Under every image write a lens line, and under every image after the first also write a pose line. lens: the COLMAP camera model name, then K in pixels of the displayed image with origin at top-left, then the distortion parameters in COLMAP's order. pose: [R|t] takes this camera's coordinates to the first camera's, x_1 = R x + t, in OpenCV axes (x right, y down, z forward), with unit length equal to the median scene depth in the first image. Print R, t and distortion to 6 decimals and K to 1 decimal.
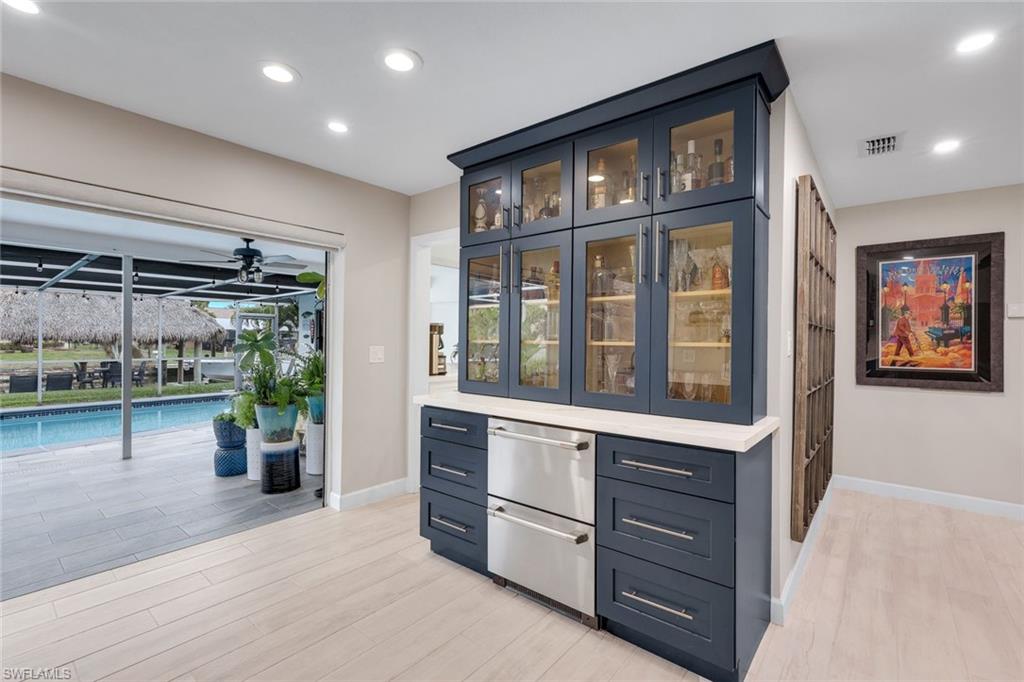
lens RADIAL K [[454.5, 0, 512.0], [0, 454.5, 341.0], [0, 0, 1]] dist [0.001502, 0.000180]
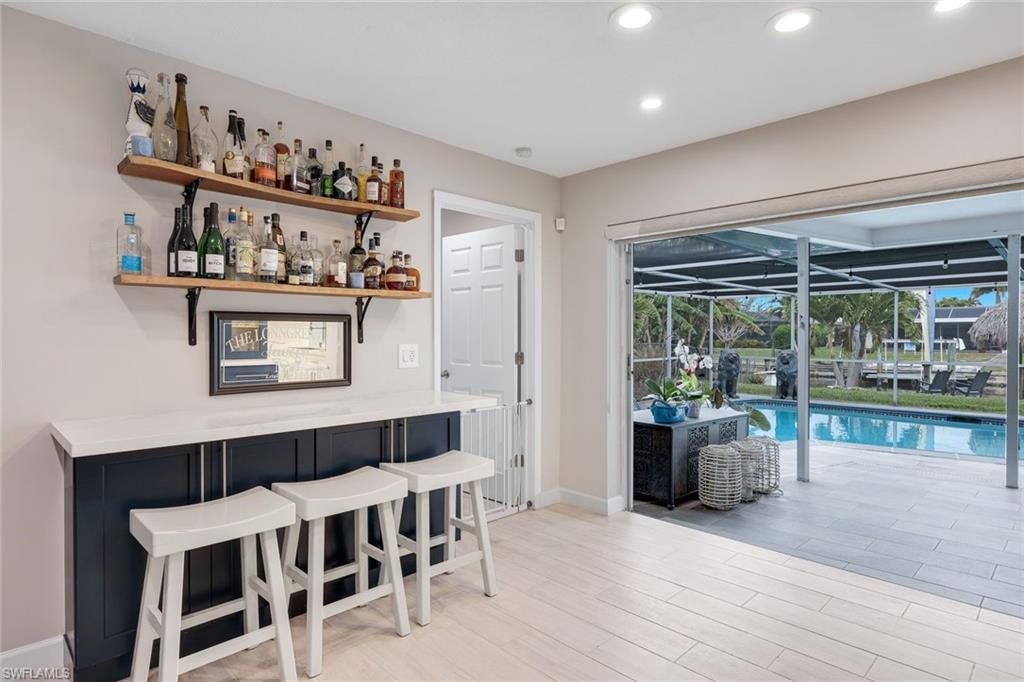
lens RADIAL K [[553.8, 0, 511.0], [0, 553.8, 339.9], [0, 0, 1]] dist [-0.003976, -0.000688]
pose [[-0.105302, 0.000061, -0.994440, 0.330506], [-0.006326, 0.999980, 0.000731, 0.002640], [0.994420, 0.006367, -0.105300, 0.341653]]
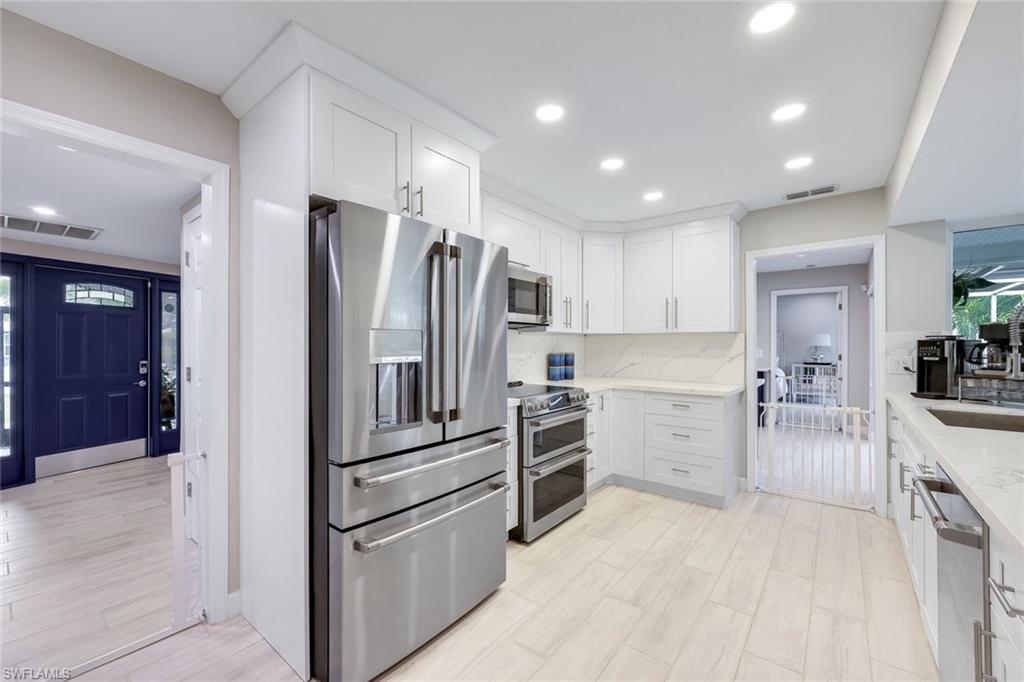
lens RADIAL K [[415.0, 0, 510.8], [0, 415.0, 342.8], [0, 0, 1]] dist [-0.000563, -0.000146]
pose [[-0.999856, -0.009432, -0.014083, 0.604818], [-0.009439, 0.999955, 0.000421, -0.006204], [0.014078, 0.000554, -0.999901, 1.988845]]
